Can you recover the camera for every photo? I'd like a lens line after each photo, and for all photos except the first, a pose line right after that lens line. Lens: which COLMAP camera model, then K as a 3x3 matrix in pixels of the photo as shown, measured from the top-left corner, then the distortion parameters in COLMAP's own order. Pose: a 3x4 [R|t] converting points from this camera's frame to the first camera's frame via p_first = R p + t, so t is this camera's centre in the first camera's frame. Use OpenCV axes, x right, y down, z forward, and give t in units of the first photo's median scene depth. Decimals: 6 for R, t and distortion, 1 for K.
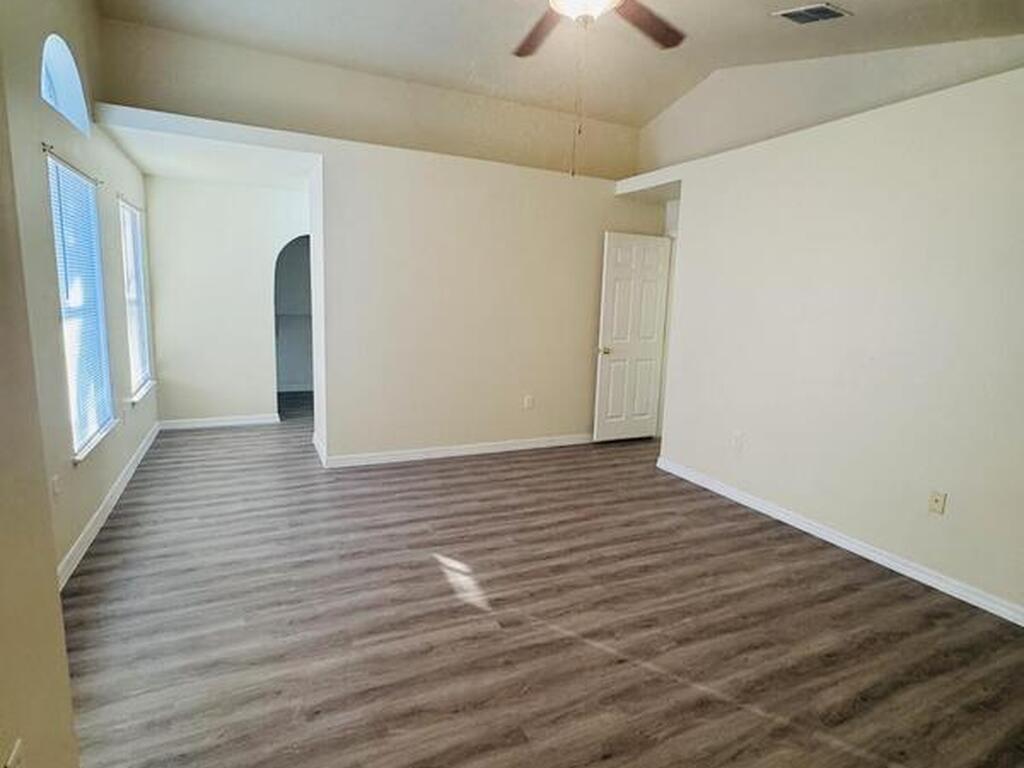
lens RADIAL K [[556.3, 0, 512.0], [0, 556.3, 397.9], [0, 0, 1]] dist [0.002660, 0.000532]
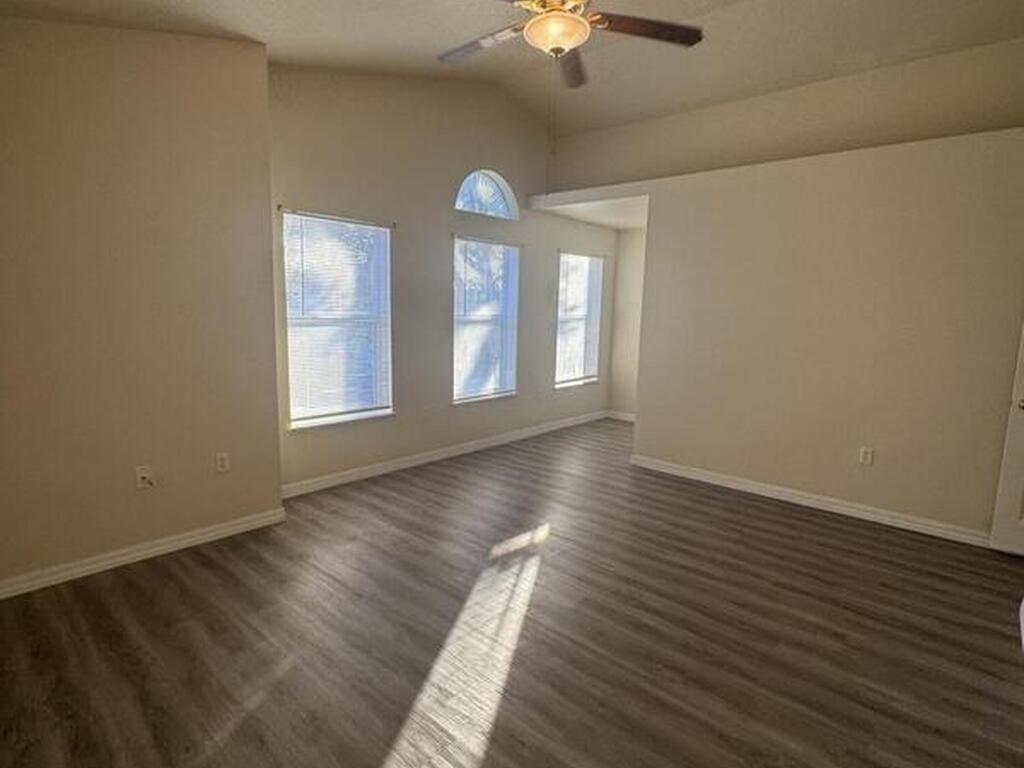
lens RADIAL K [[556.3, 0, 512.0], [0, 556.3, 397.9], [0, 0, 1]] dist [0.002660, 0.000532]
pose [[0.383425, 0.128223, -0.914628, 0.657314], [-0.180182, 0.981672, 0.062087, -0.037454], [0.905825, 0.140994, 0.399501, 0.321072]]
